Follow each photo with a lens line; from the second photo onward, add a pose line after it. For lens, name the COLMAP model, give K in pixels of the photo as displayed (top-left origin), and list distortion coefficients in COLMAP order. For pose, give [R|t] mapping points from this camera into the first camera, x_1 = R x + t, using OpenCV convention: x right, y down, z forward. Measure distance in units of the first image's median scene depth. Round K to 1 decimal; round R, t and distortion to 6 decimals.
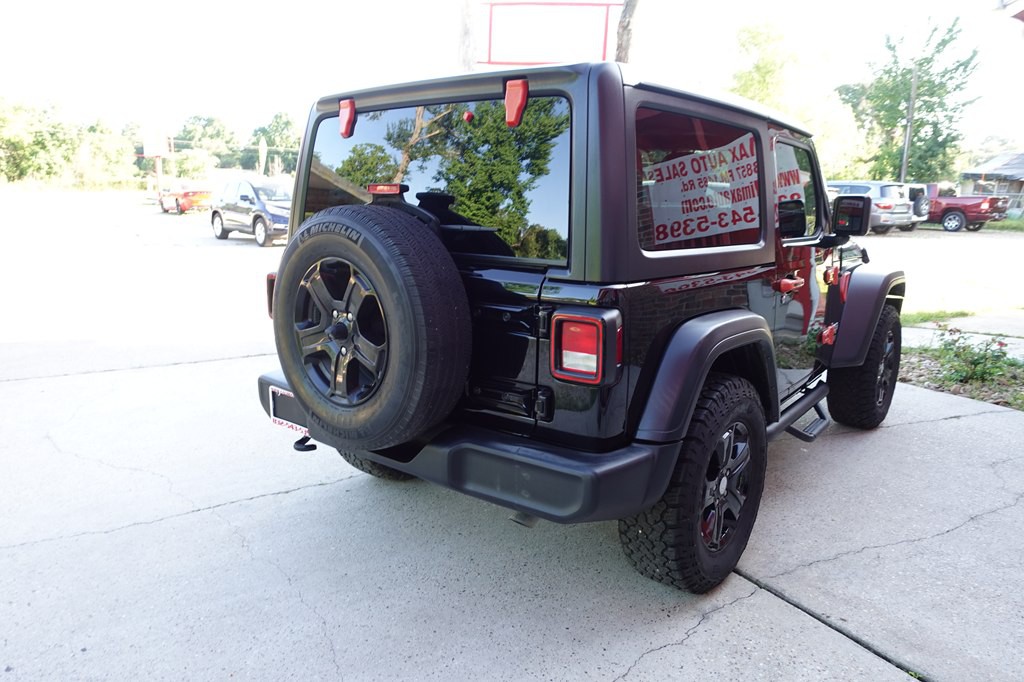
lens RADIAL K [[705.8, 0, 517.2], [0, 705.8, 344.5], [0, 0, 1]] dist [0.003341, -0.004866]
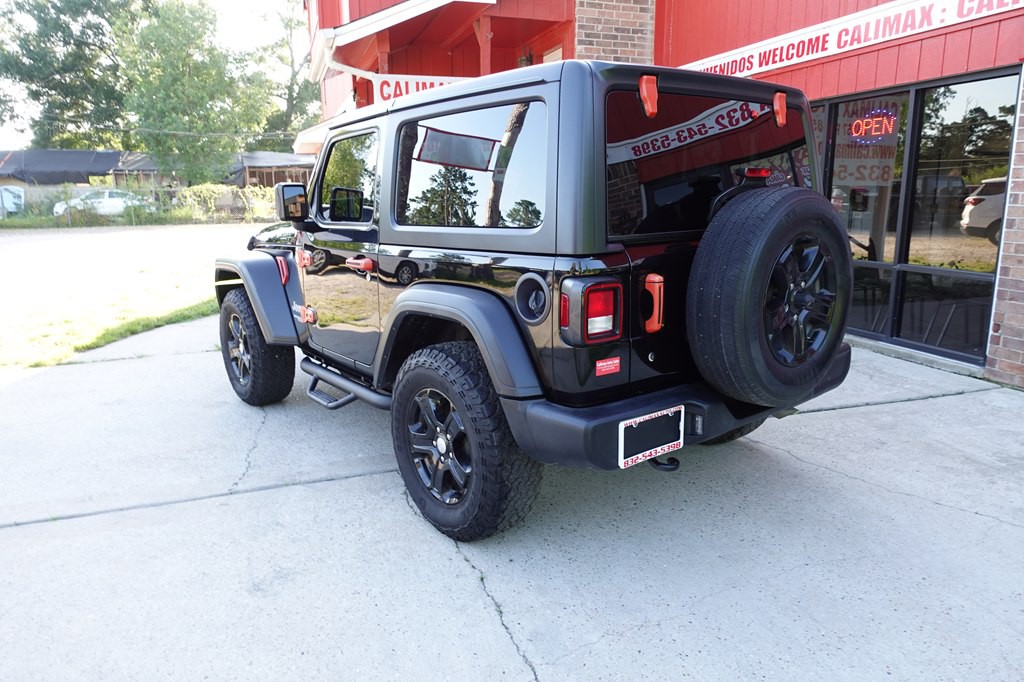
lens RADIAL K [[705.8, 0, 514.3], [0, 705.8, 343.6], [0, 0, 1]] dist [0.003341, -0.004866]
pose [[0.219003, -0.222109, 0.950108, -1.212794], [0.220593, 0.959806, 0.173529, -0.207950], [-0.950461, 0.171584, 0.259196, 0.977675]]
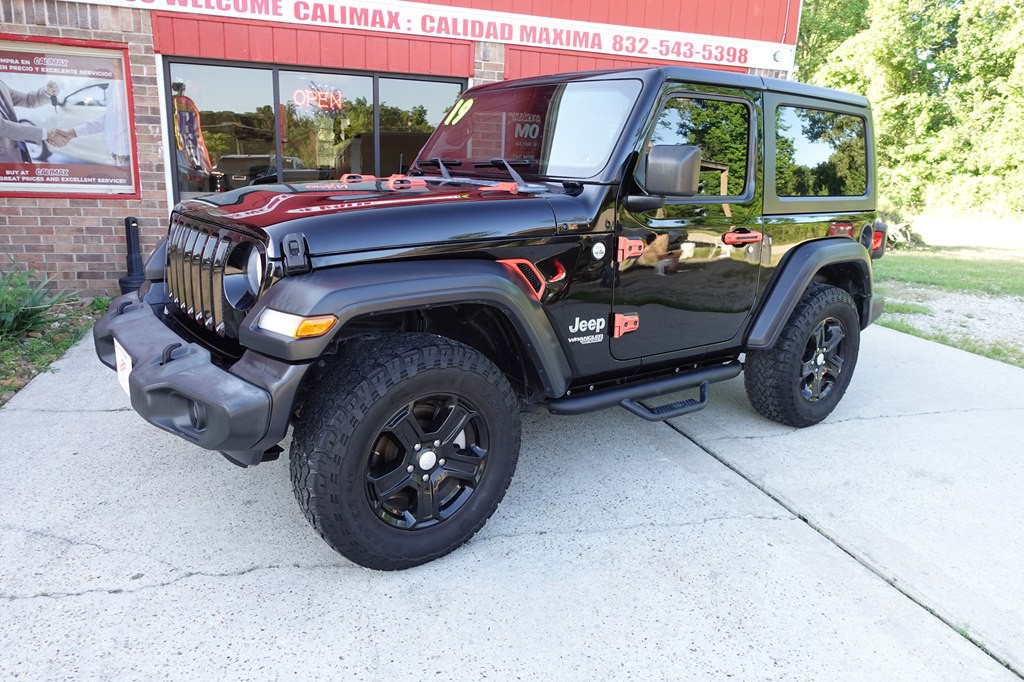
lens RADIAL K [[705.8, 0, 512.0], [0, 705.8, 343.1], [0, 0, 1]] dist [0.003341, -0.004866]
pose [[-0.971382, -0.107919, 0.211589, 0.062237], [-0.004395, 0.898834, 0.438267, -0.559931], [-0.237481, 0.424795, -0.873586, 2.792546]]
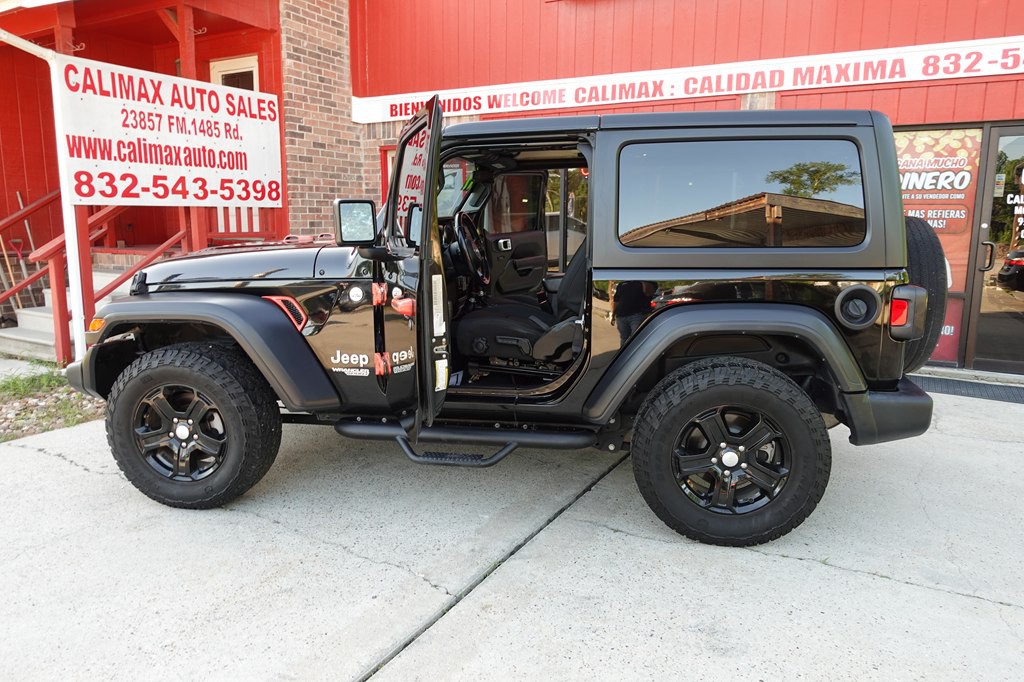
lens RADIAL K [[705.8, 0, 513.2], [0, 705.8, 342.7], [0, 0, 1]] dist [0.003341, -0.004866]
pose [[-0.498755, -0.167560, 0.850392, -0.991165], [0.171351, 0.942709, 0.286247, -0.444267], [-0.849636, 0.288483, -0.441470, 2.113087]]
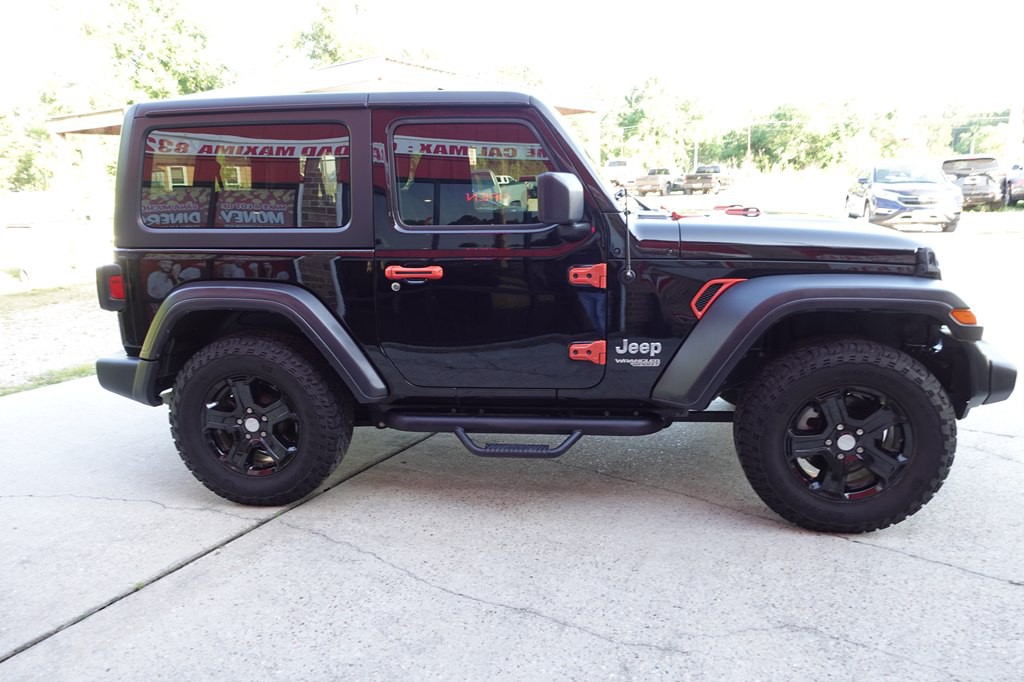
lens RADIAL K [[705.8, 0, 516.6], [0, 705.8, 346.8], [0, 0, 1]] dist [0.003341, -0.004866]
pose [[0.508687, 0.166071, -0.844783, 1.483526], [-0.145749, 0.983668, 0.105610, -0.123515], [0.848525, 0.069404, 0.524584, 0.717260]]
